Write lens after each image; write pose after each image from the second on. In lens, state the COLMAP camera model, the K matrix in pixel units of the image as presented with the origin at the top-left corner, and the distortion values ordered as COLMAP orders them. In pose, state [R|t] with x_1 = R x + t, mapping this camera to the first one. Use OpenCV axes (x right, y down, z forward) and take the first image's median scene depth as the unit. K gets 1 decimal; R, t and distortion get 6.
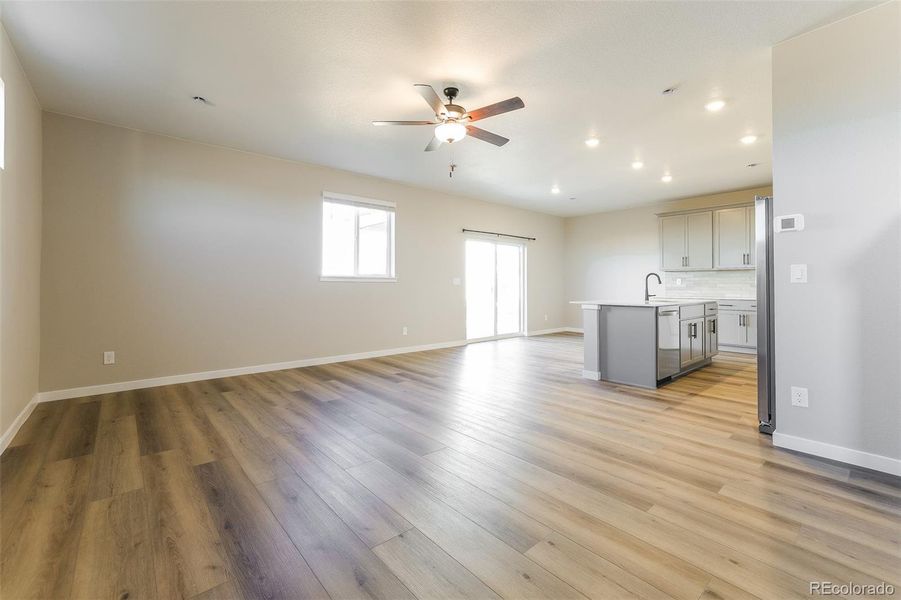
lens RADIAL K [[392.4, 0, 448.7], [0, 392.4, 284.5], [0, 0, 1]] dist [-0.022496, 0.000254]
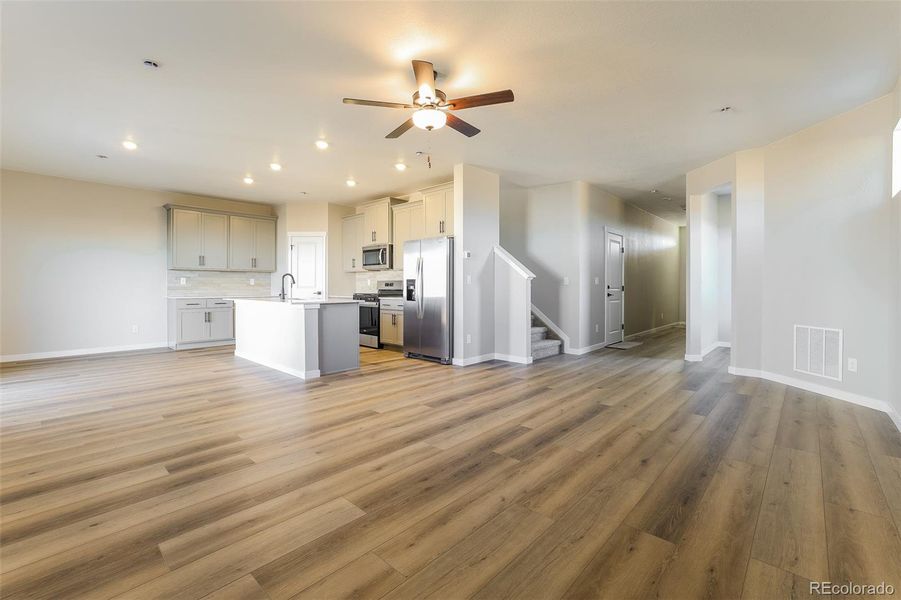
lens RADIAL K [[392.4, 0, 448.7], [0, 392.4, 284.5], [0, 0, 1]] dist [-0.022496, 0.000254]
pose [[-0.119575, 0.005544, 0.992810, -1.014412], [-0.007784, 0.999948, -0.006522, 0.006968], [-0.992795, -0.008508, -0.119525, 1.160407]]
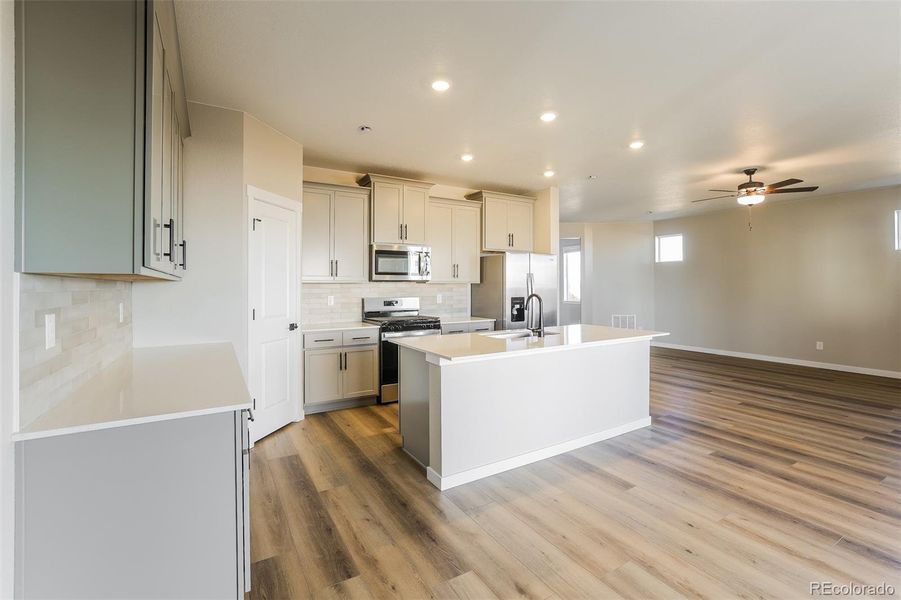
lens RADIAL K [[392.4, 0, 448.7], [0, 392.4, 284.5], [0, 0, 1]] dist [-0.022496, 0.000254]
pose [[-0.986928, 0.003841, 0.161119, 1.377927], [0.002140, 0.999940, -0.010731, -0.083532], [-0.161150, -0.010245, -0.986877, 3.209956]]
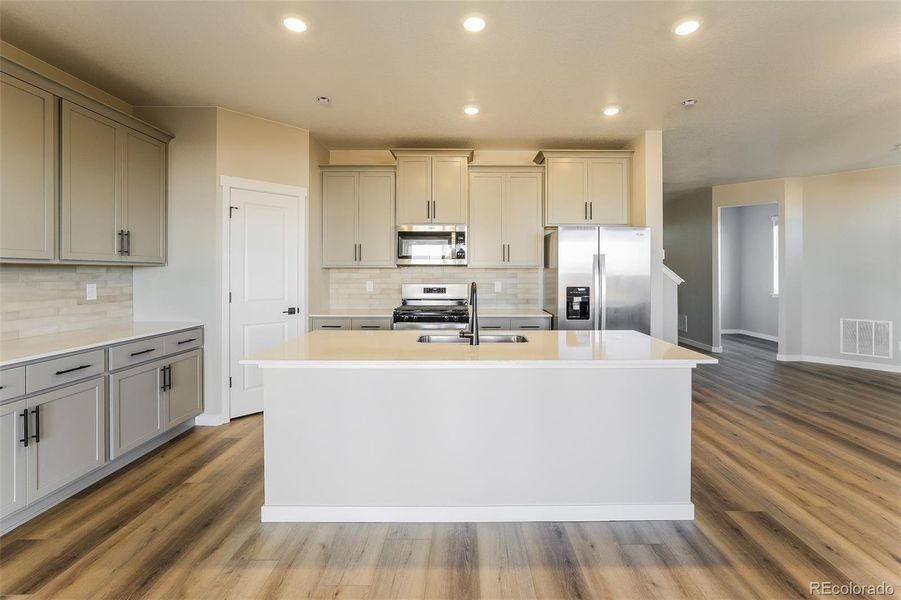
lens RADIAL K [[397.6, 0, 472.5], [0, 397.6, 273.3], [0, 0, 1]] dist [-0.020549, 0.008211]
pose [[-0.773753, -0.003818, 0.633476, 0.685457], [-0.005950, 0.999982, -0.001240, -0.087098], [-0.633459, -0.004729, -0.773762, 2.567590]]
